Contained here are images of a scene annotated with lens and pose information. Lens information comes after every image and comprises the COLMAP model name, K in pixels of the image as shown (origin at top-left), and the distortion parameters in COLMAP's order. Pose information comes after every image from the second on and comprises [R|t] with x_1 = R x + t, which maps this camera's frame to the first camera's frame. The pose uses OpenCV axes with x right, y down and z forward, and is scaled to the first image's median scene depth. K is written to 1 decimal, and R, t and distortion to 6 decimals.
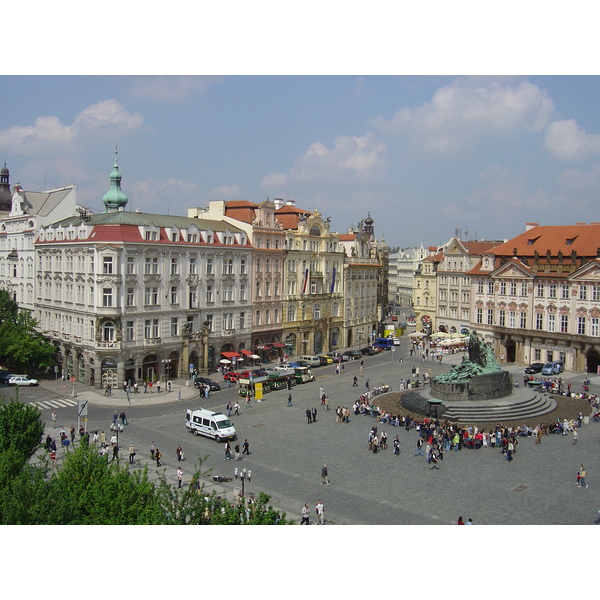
lens RADIAL K [[668.4, 0, 299.5], [0, 668.4, 300.5], [0, 0, 1]] dist [-0.139513, 0.000000]
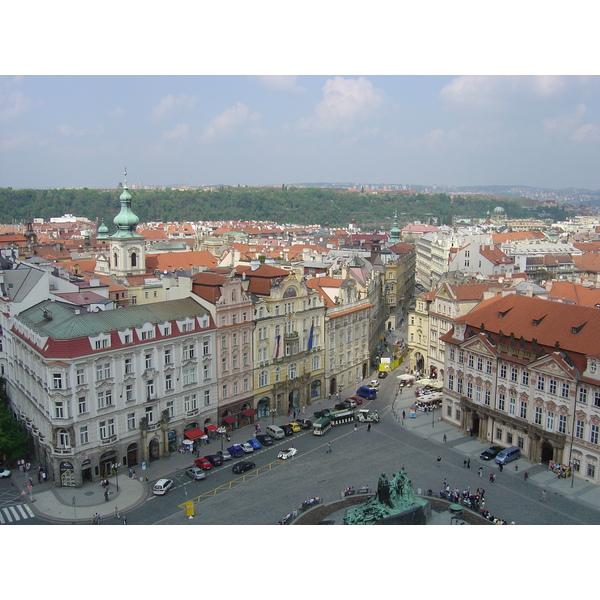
lens RADIAL K [[668.4, 0, 298.6], [0, 668.4, 298.7], [0, 0, 1]] dist [-0.139513, 0.000000]
pose [[0.994460, -0.000556, -0.105118, 0.165975], [0.010411, 0.995591, 0.093225, -0.220549], [0.104603, -0.093803, 0.990080, -0.000807]]
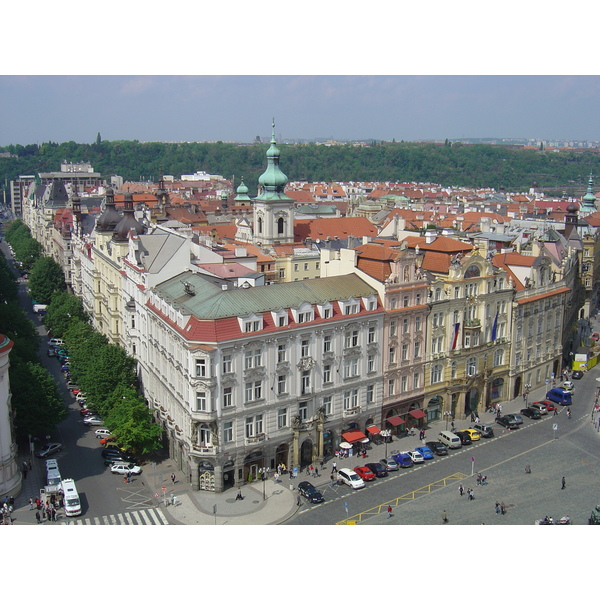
lens RADIAL K [[771.2, 0, 299.9], [0, 771.2, 298.5], [0, 0, 1]] dist [-0.134749, 0.000000]
pose [[0.952585, 0.041362, -0.301447, 0.125282], [-0.002757, 0.991850, 0.127379, -0.223552], [0.304259, -0.120509, 0.944936, 0.032906]]
